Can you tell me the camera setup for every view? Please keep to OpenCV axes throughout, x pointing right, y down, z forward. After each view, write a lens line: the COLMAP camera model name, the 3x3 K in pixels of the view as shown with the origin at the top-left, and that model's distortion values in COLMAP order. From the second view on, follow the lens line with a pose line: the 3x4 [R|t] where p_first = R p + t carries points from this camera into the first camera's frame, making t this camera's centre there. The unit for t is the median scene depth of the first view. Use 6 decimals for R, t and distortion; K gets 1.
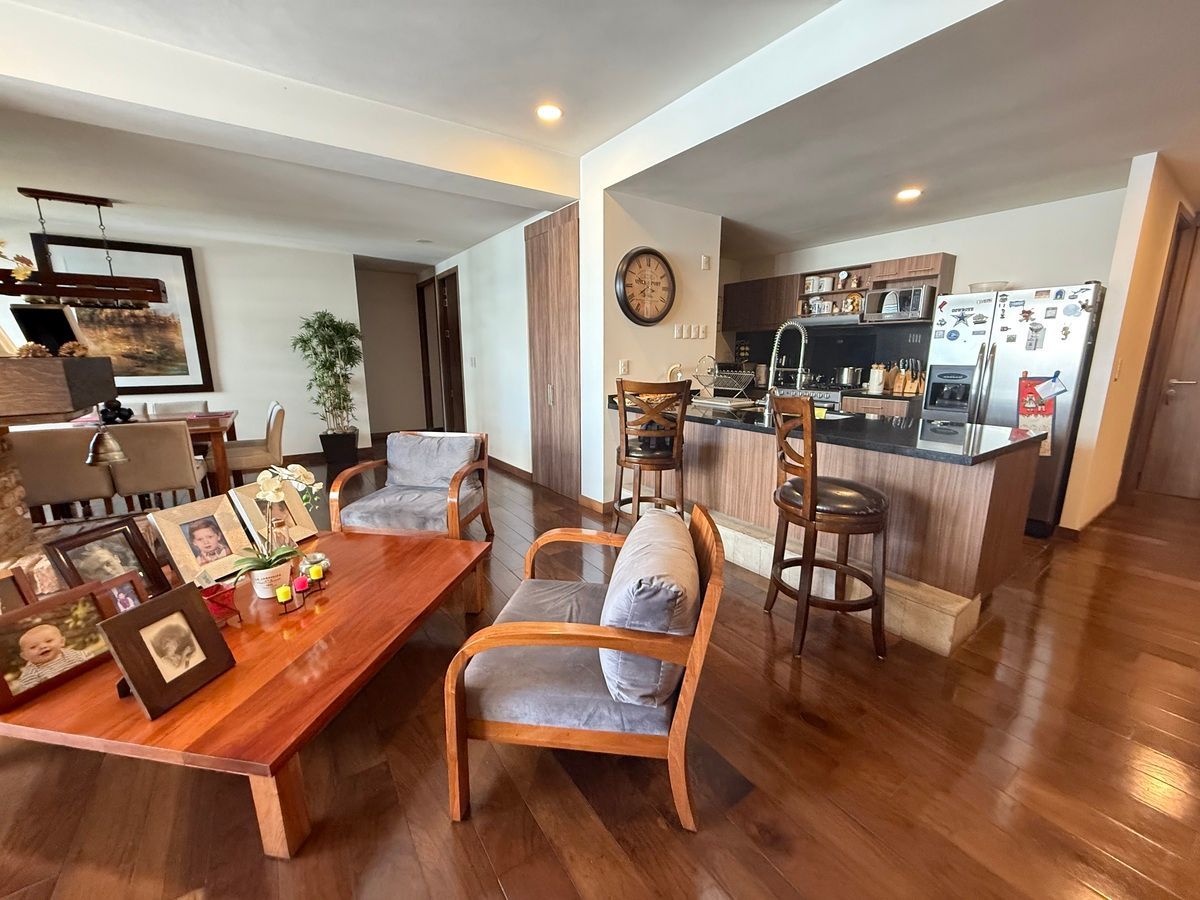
lens RADIAL K [[476.5, 0, 599.8], [0, 476.5, 451.9], [0, 0, 1]] dist [-0.000472, 0.000020]
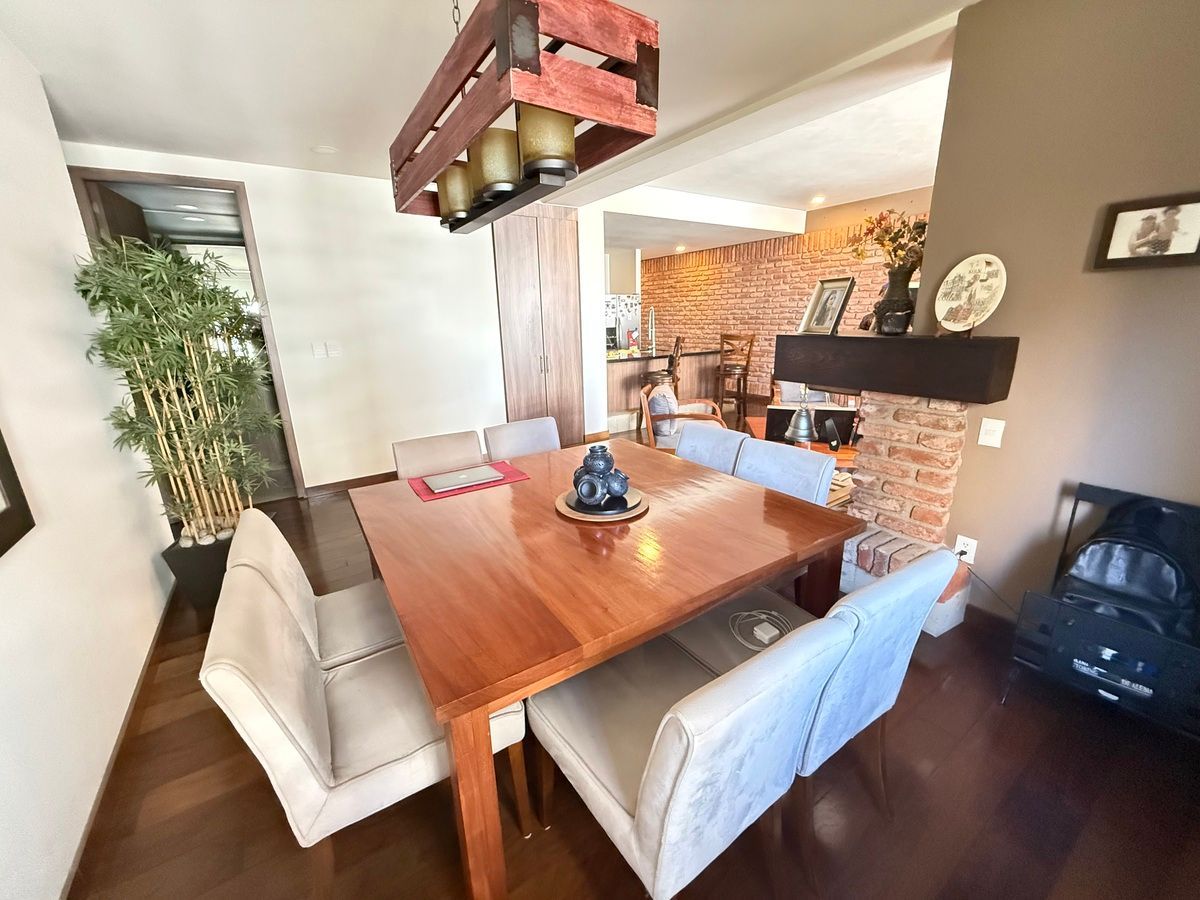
lens RADIAL K [[476.5, 0, 596.1], [0, 476.5, 449.8], [0, 0, 1]] dist [-0.000472, 0.000020]
pose [[0.021096, -0.269915, 0.962653, -1.488798], [0.228546, 0.938674, 0.258183, -0.229930], [-0.973305, 0.214564, 0.081491, 0.986706]]
